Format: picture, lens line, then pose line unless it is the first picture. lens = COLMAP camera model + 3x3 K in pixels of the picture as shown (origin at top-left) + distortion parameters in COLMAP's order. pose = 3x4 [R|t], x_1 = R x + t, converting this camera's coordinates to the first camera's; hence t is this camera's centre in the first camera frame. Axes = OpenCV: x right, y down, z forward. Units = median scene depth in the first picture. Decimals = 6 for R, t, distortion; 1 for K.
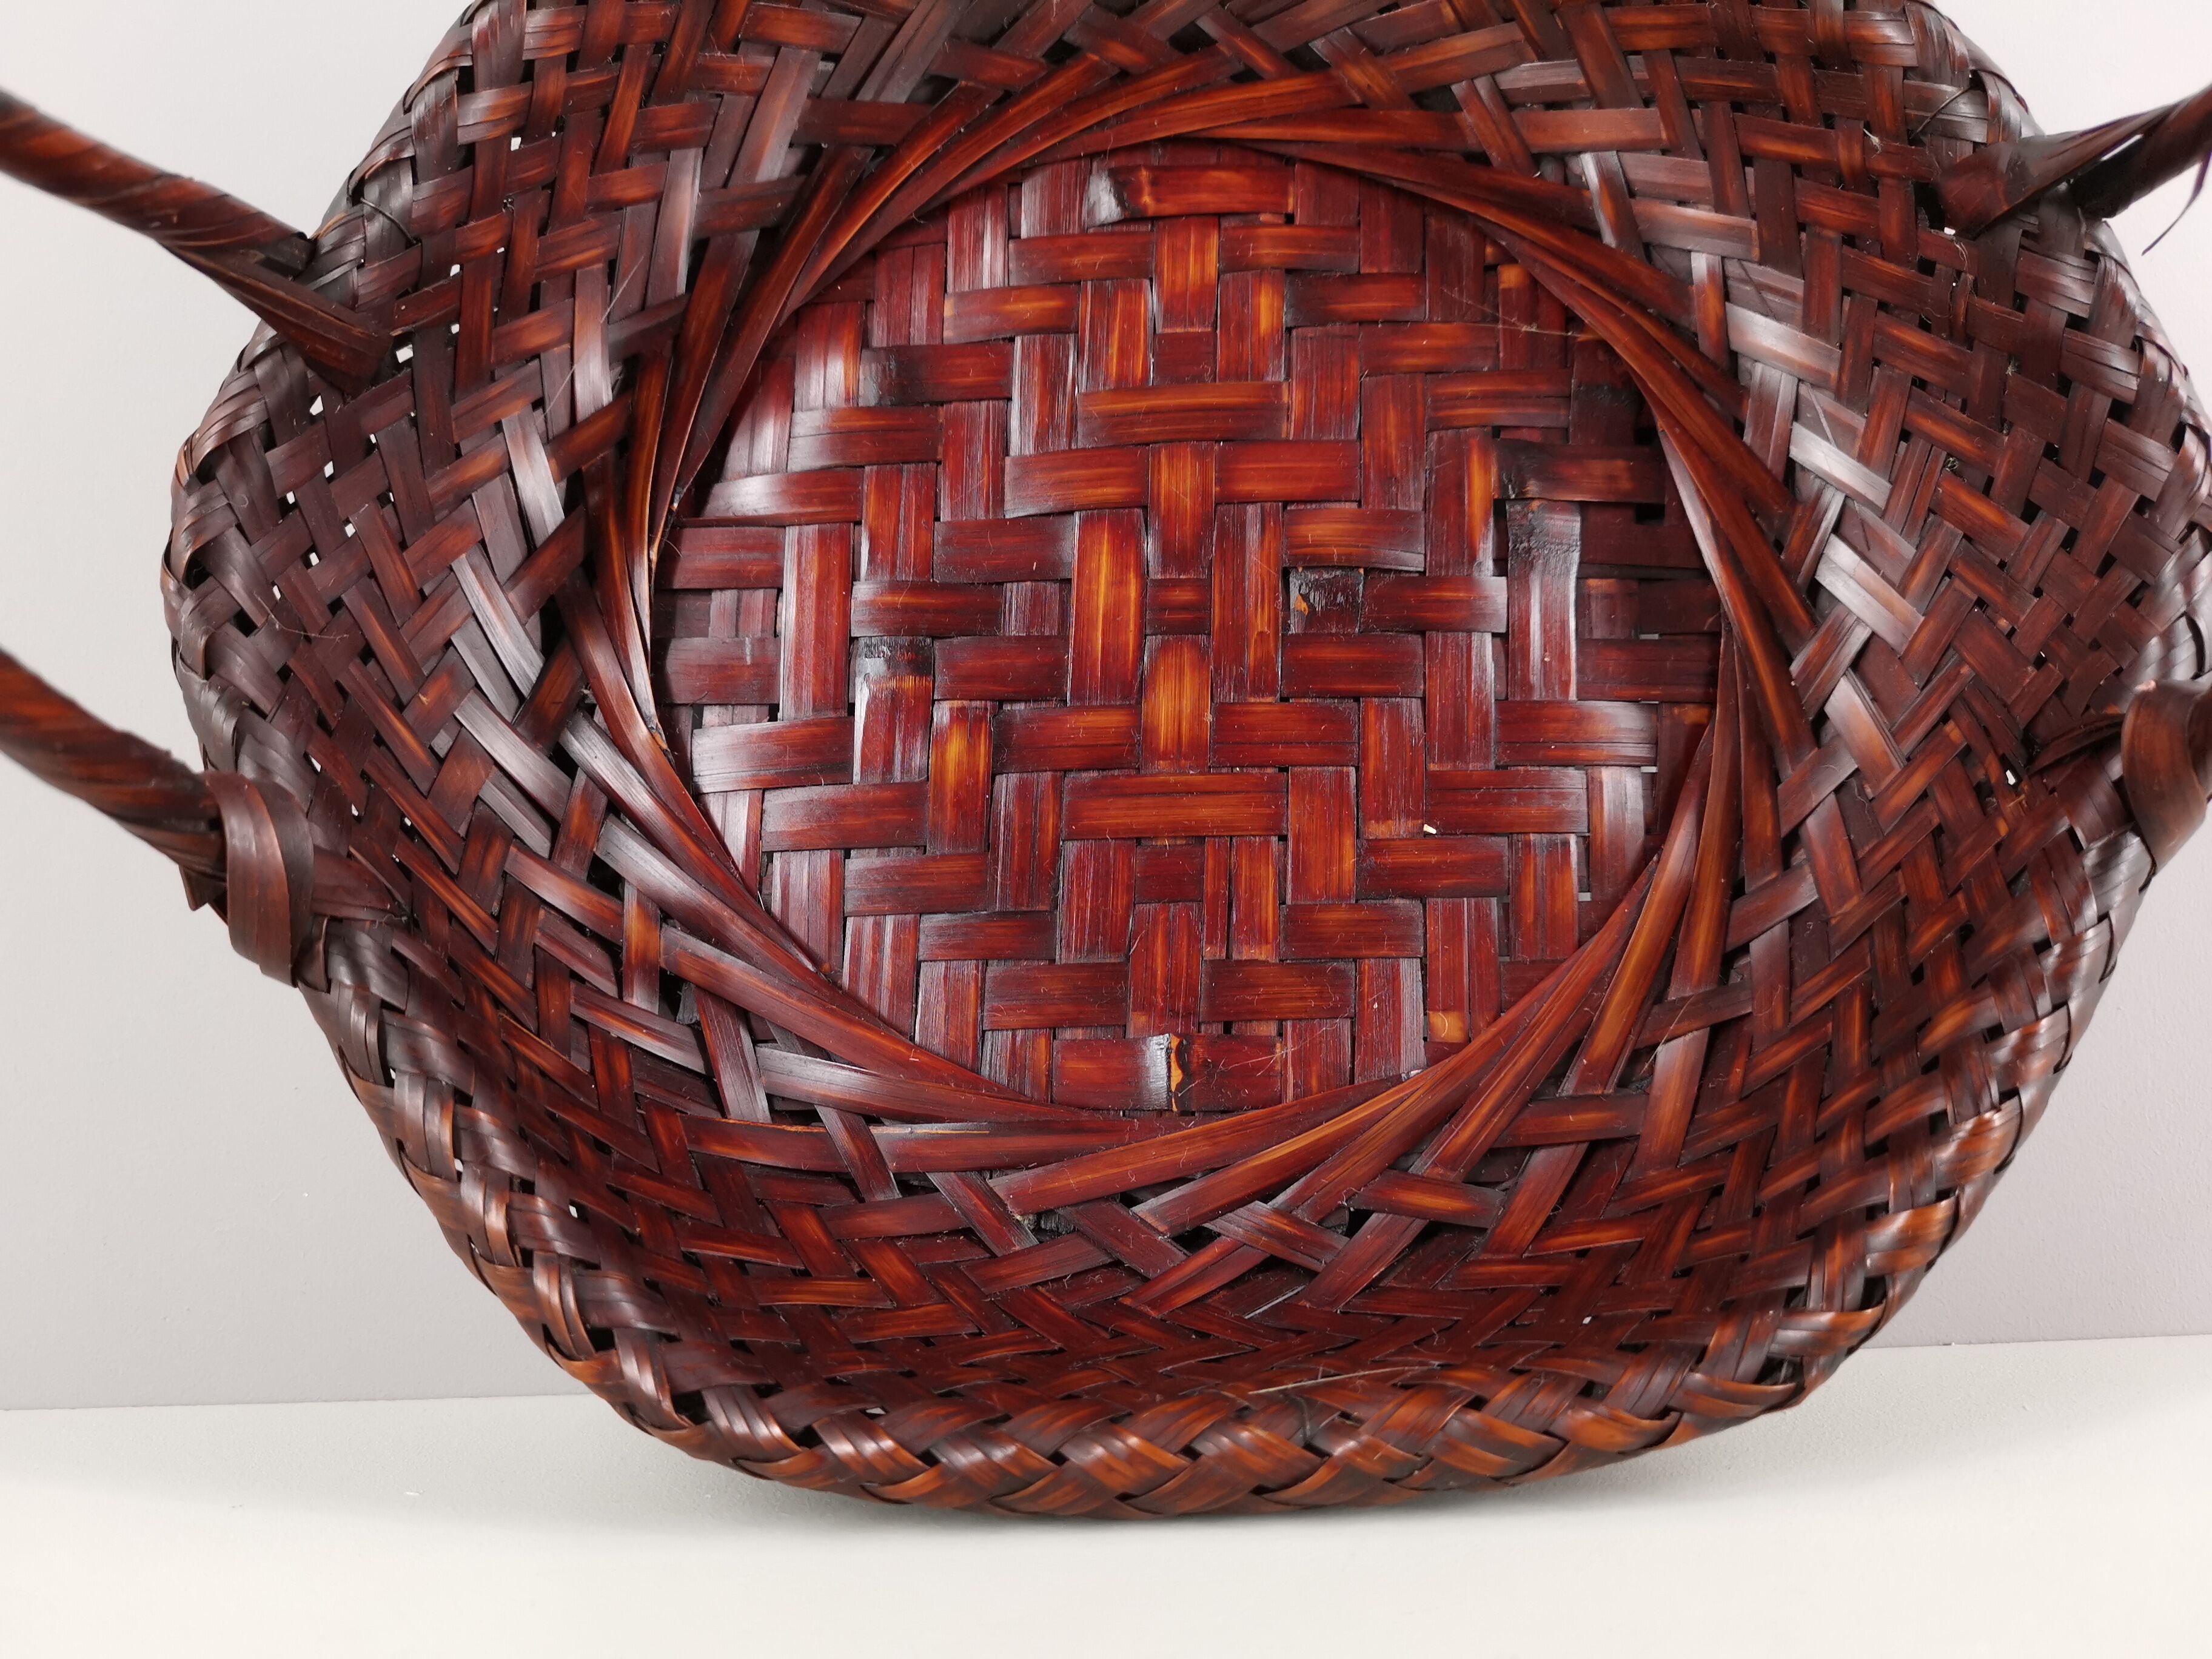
lens RADIAL K [[1760.2, 0, 1119.4], [0, 1760.2, 832.3], [0, 0, 1]] dist [-0.011992, -0.006227]
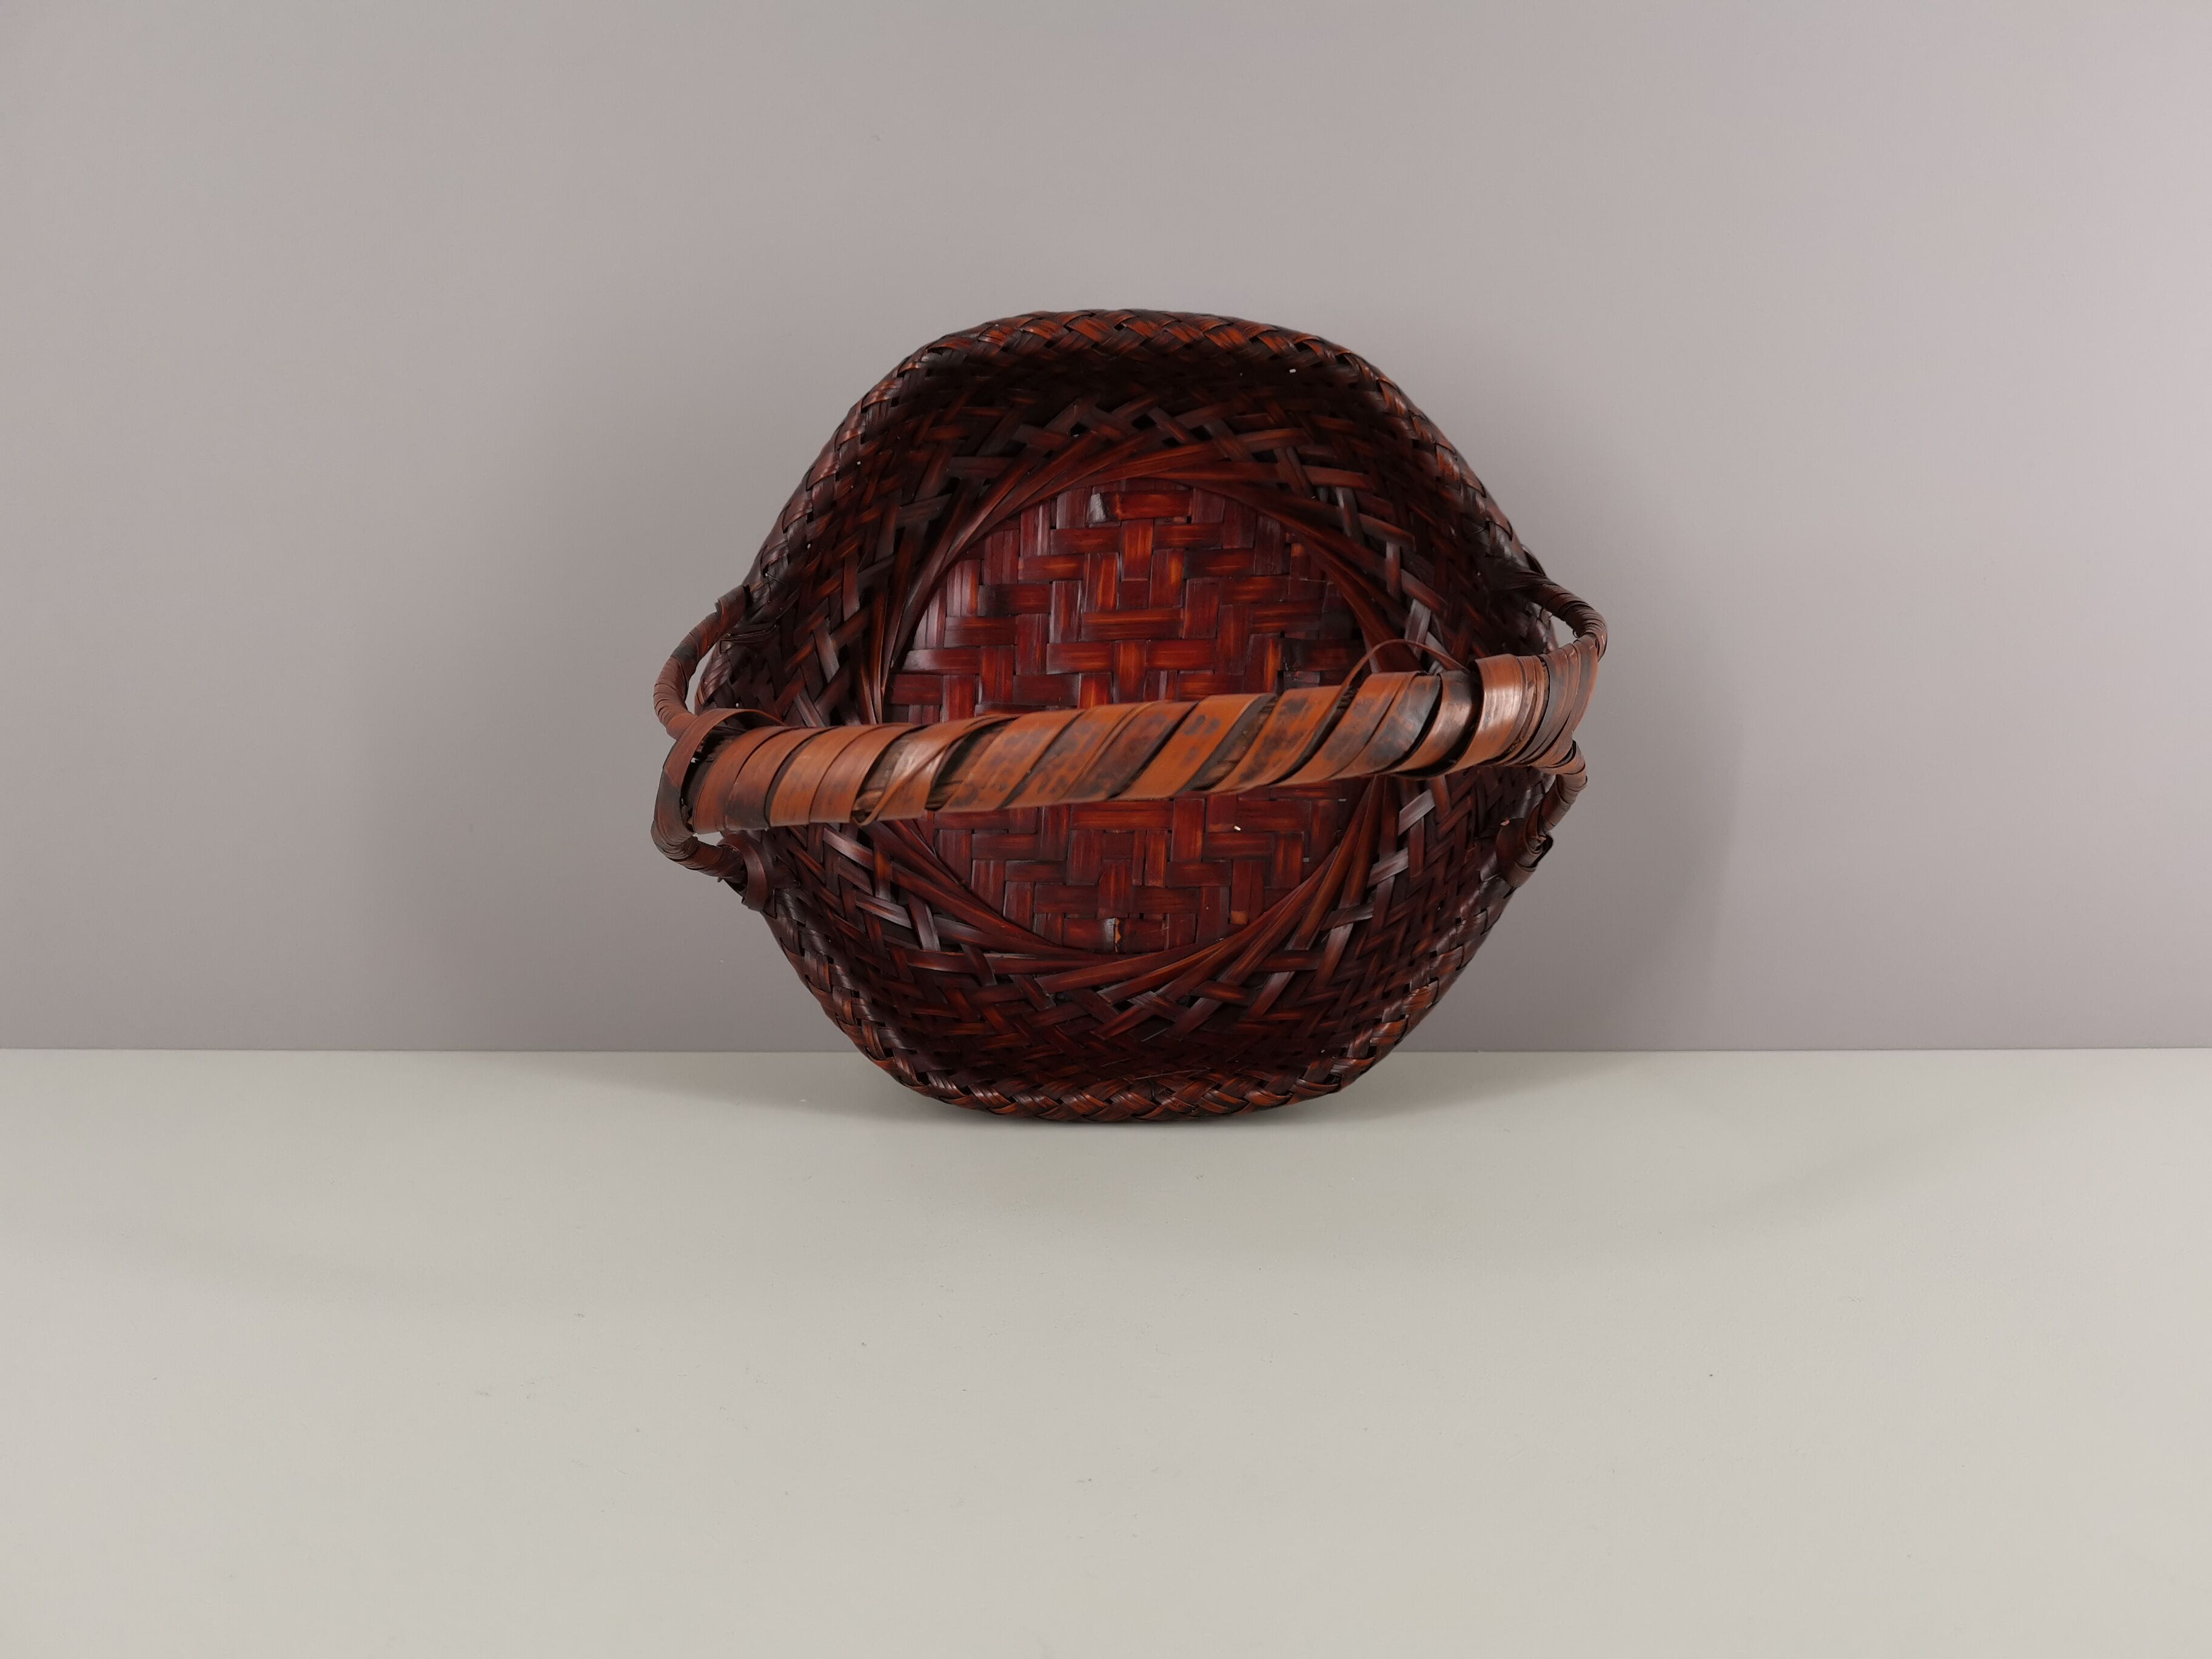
lens RADIAL K [[1760.2, 0, 1119.4], [0, 1760.2, 832.3], [0, 0, 1]] dist [-0.011992, -0.006227]
pose [[0.999249, 0.030344, -0.024112, 0.083480], [-0.023417, 0.968410, 0.248261, -0.546814], [0.030883, -0.247510, 0.968393, -1.152368]]
